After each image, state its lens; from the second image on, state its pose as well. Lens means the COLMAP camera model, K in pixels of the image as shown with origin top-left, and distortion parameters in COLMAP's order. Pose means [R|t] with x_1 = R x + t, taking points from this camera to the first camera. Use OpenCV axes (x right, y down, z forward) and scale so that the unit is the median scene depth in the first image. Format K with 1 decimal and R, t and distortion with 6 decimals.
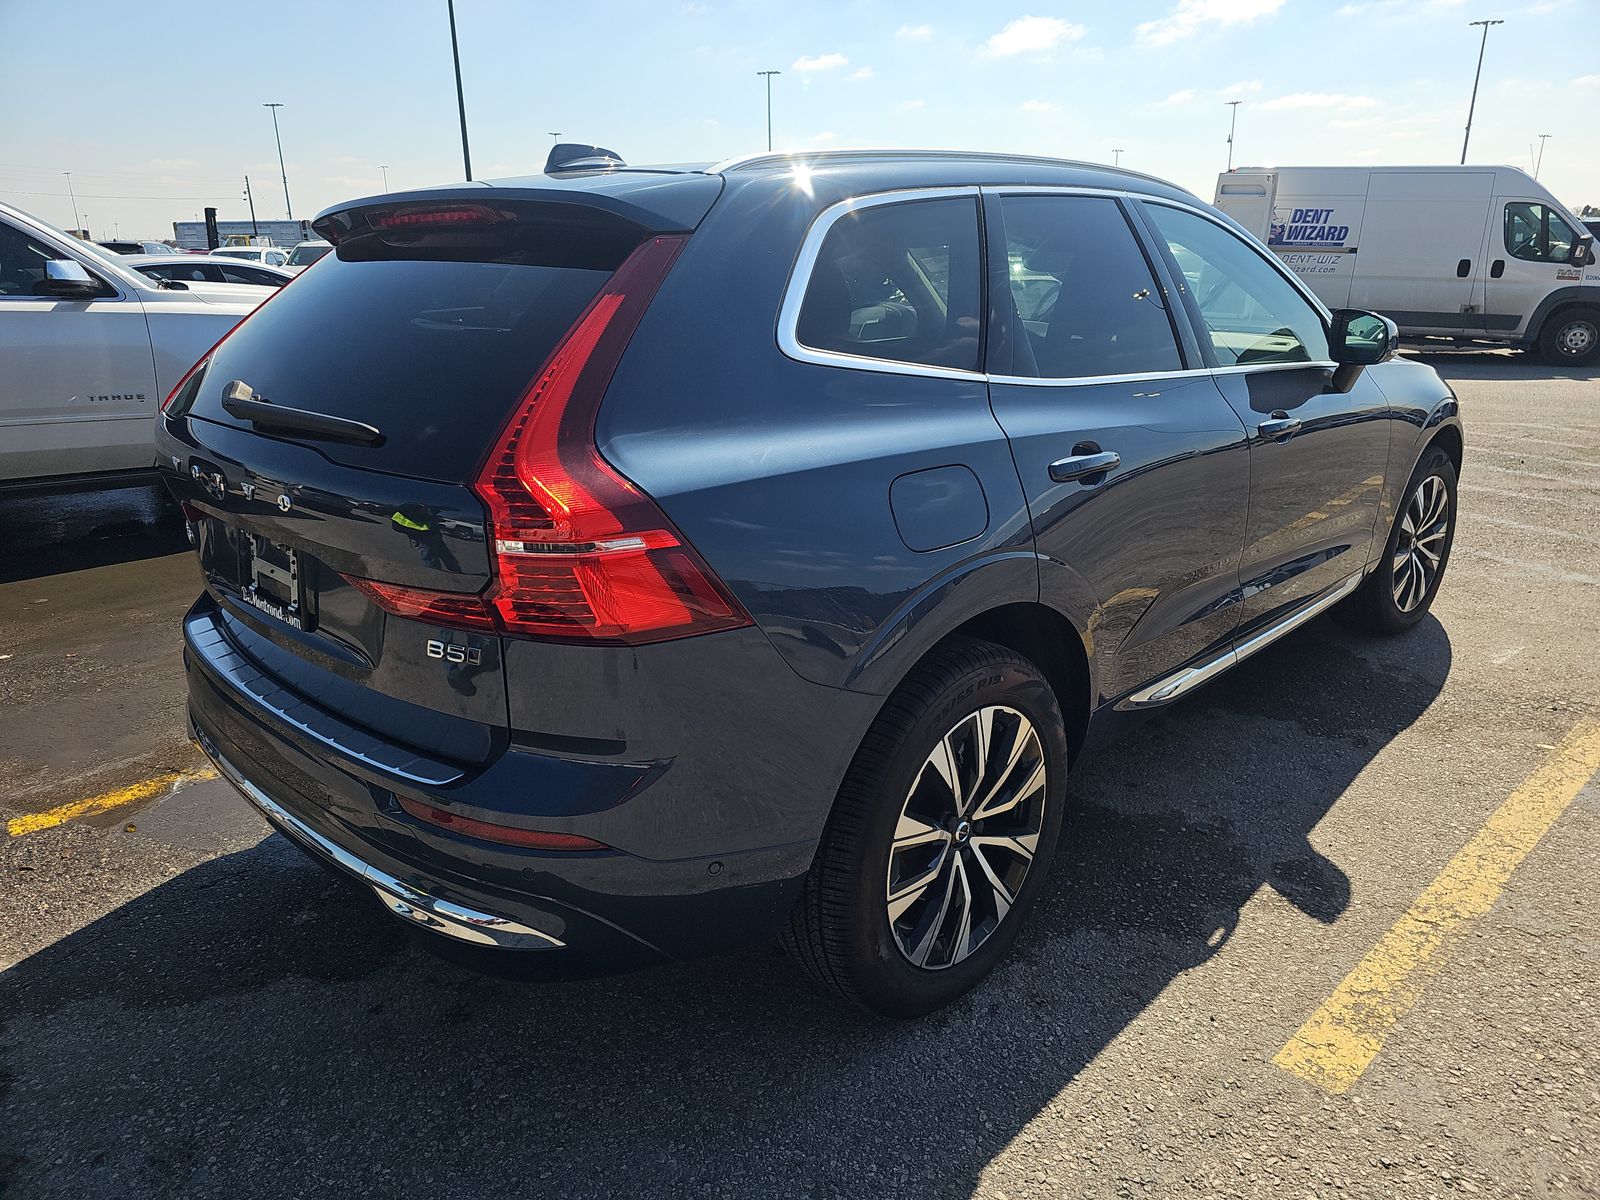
lens RADIAL K [[1040.2, 0, 800.0], [0, 1040.2, 600.0], [0, 0, 1]] dist [0.047984, -0.040494]
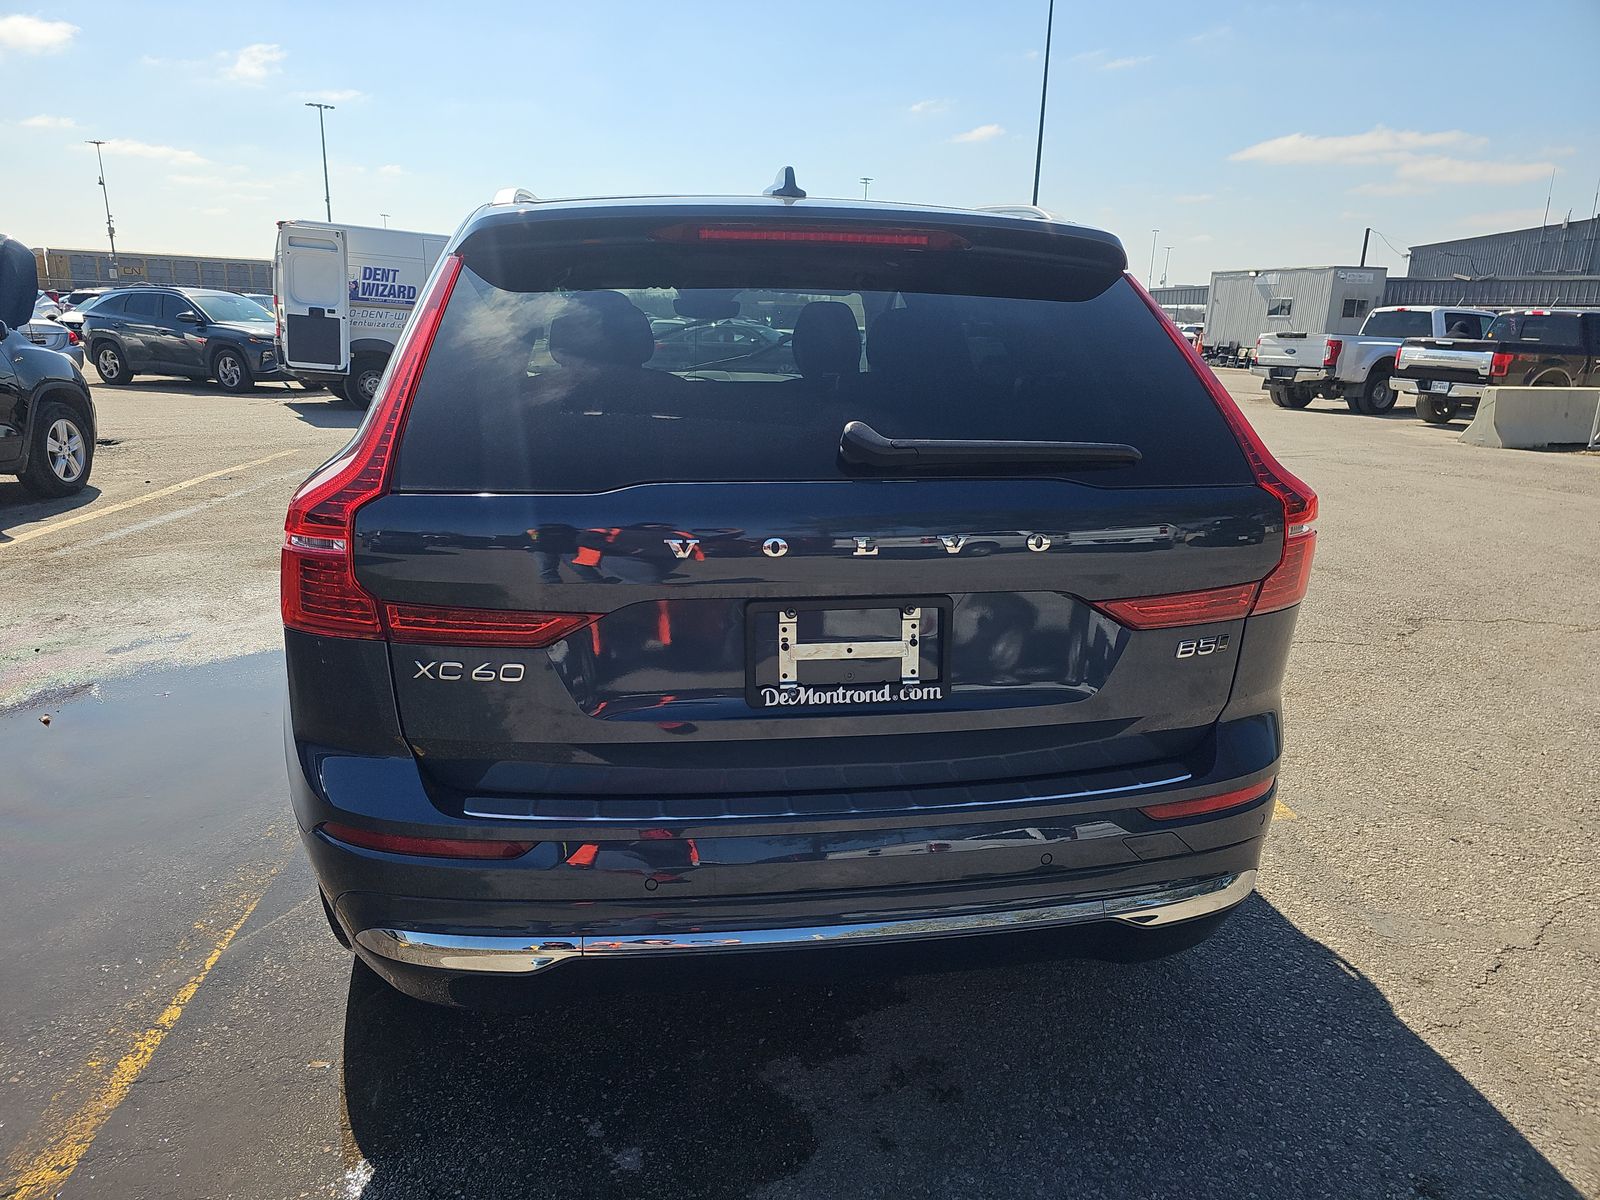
lens RADIAL K [[1040.2, 0, 800.0], [0, 1040.2, 600.0], [0, 0, 1]] dist [0.047984, -0.040494]
pose [[0.607105, -0.177394, 0.774568, -0.132438], [0.215044, 0.975068, 0.054763, -0.013721], [-0.764971, 0.133319, 0.630116, 0.058229]]
